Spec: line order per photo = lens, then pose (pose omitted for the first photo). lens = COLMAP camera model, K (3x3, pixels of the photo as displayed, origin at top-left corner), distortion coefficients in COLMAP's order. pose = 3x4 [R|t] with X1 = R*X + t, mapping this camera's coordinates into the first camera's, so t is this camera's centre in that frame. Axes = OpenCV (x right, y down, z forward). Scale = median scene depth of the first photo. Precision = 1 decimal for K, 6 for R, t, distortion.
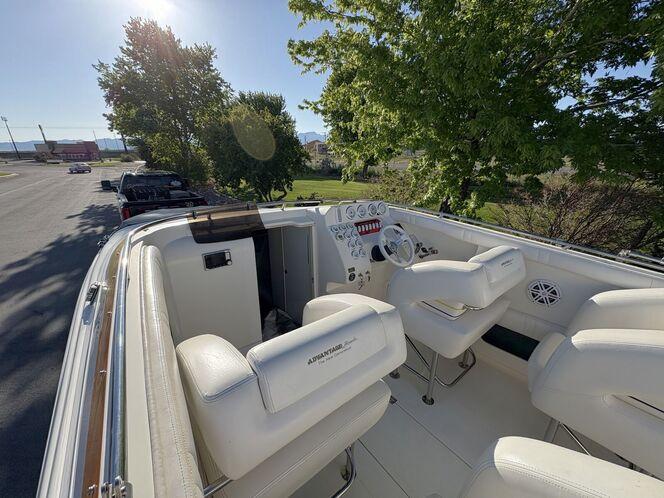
lens RADIAL K [[257.0, 0, 334.3], [0, 257.0, 249.3], [0, 0, 1]] dist [-0.004335, -0.000597]
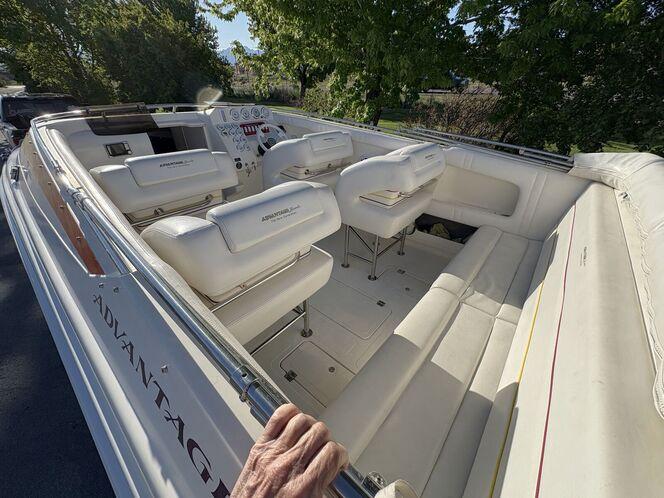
lens RADIAL K [[257.0, 0, 334.3], [0, 257.0, 249.3], [0, 0, 1]] dist [-0.004335, -0.000597]
pose [[0.981832, -0.103312, 0.159164, 0.124912], [0.062780, 0.968414, 0.241316, 0.100139], [-0.179068, -0.226940, 0.957305, -0.190258]]
